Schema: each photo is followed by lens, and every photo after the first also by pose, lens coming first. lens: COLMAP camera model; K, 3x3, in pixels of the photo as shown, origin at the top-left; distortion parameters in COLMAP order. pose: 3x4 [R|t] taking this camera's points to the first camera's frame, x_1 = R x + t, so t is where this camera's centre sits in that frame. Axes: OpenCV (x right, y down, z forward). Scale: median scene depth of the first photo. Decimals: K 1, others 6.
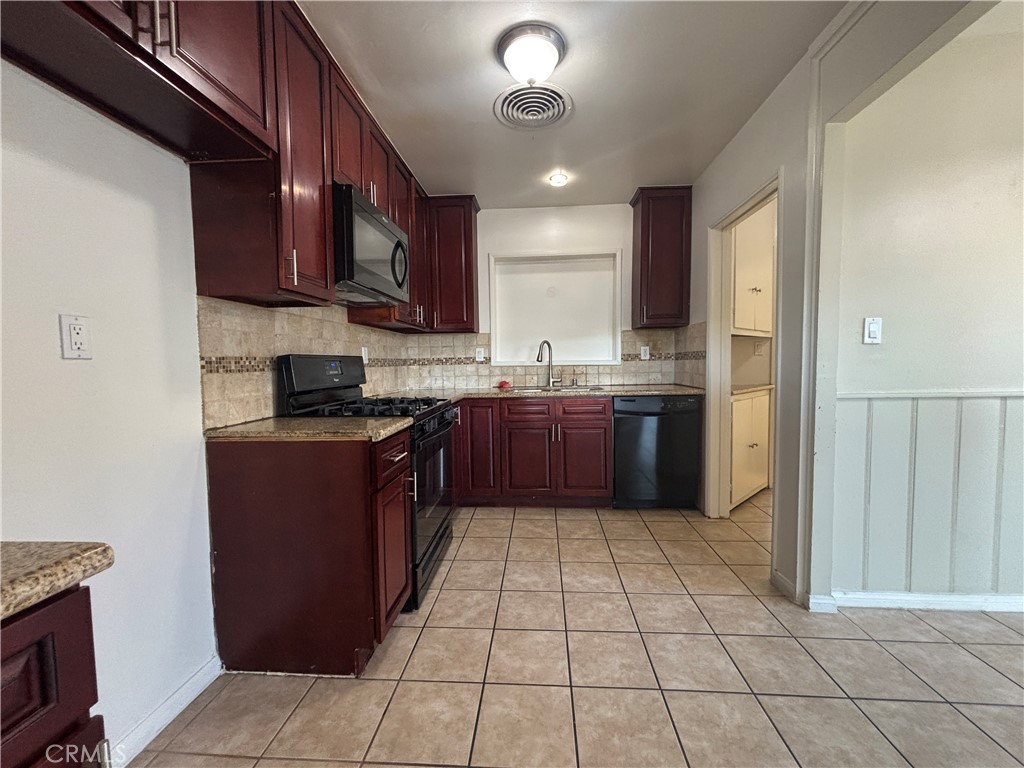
lens RADIAL K [[413.6, 0, 512.8], [0, 413.6, 381.1], [0, 0, 1]] dist [-0.000840, 0.000492]
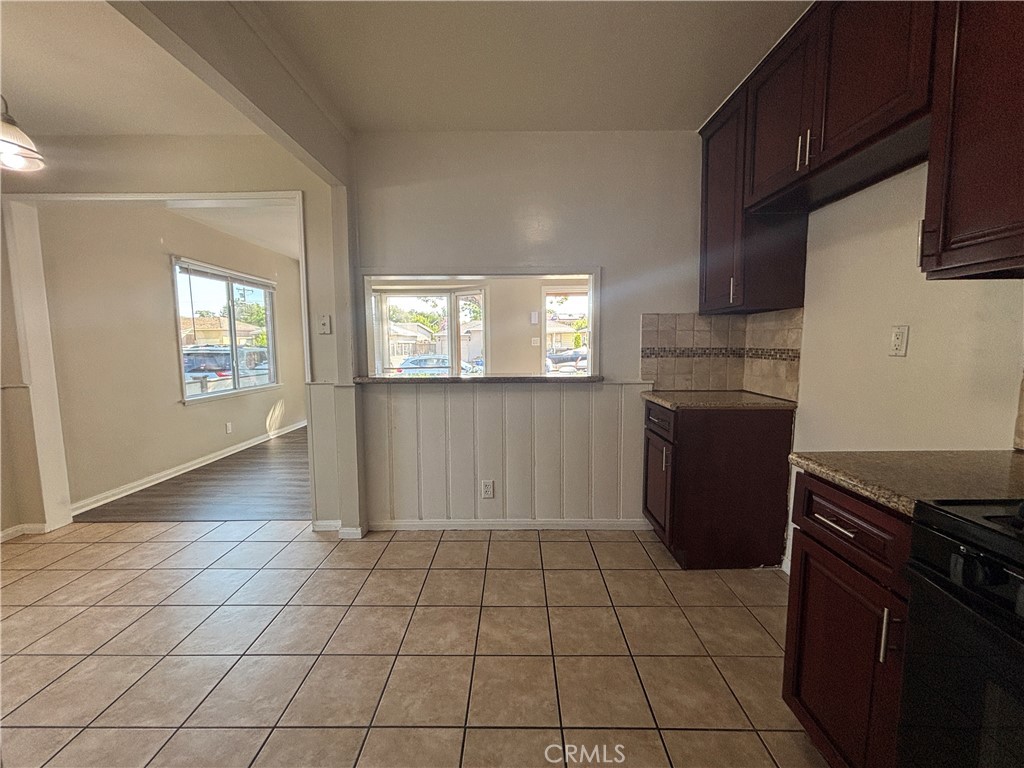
lens RADIAL K [[413.6, 0, 515.9], [0, 413.6, 382.0], [0, 0, 1]] dist [-0.000840, 0.000492]
pose [[-0.997764, 0.028377, -0.060519, 0.206927], [0.019339, 0.989241, 0.145012, -0.113778], [0.063983, 0.143518, -0.987577, 1.347701]]
